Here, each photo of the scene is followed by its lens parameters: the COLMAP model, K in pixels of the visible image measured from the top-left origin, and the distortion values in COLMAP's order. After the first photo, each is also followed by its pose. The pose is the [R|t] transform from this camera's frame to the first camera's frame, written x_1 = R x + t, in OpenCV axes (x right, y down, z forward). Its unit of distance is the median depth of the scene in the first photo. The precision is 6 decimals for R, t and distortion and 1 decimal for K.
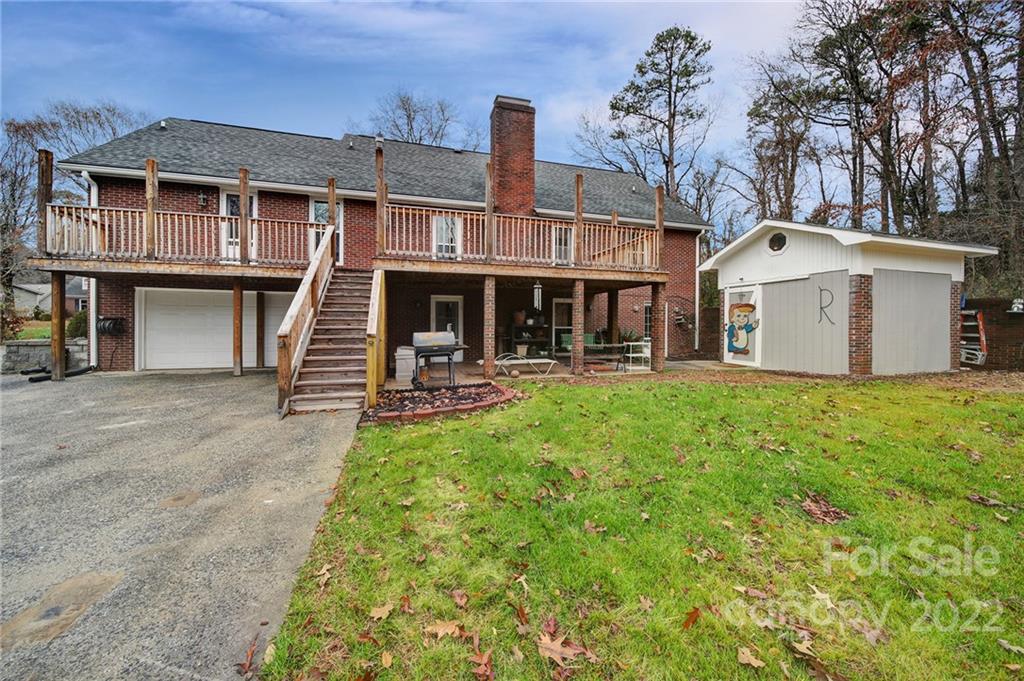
lens RADIAL K [[367.9, 0, 511.9], [0, 367.9, 321.0], [0, 0, 1]] dist [-0.000866, -0.000054]
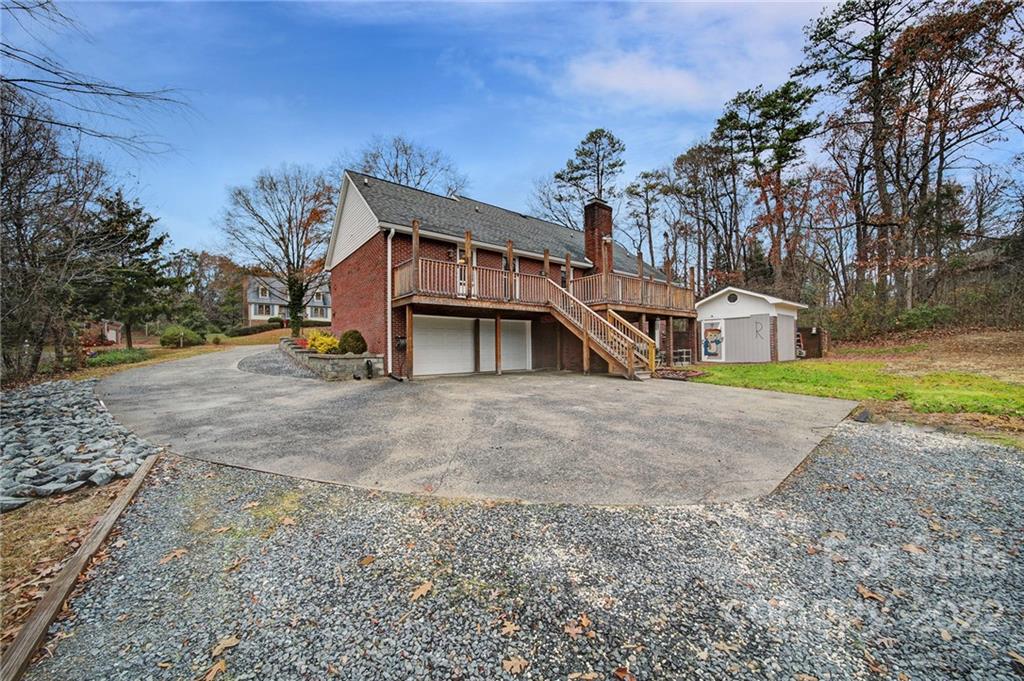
lens RADIAL K [[364.3, 0, 509.7], [0, 364.3, 337.6], [0, 0, 1]] dist [-0.000144, -0.000085]
pose [[0.925224, -0.003269, 0.379408, -1.107101], [0.009862, 0.999832, -0.015436, 0.016265], [-0.379294, 0.018023, 0.925101, -0.348589]]
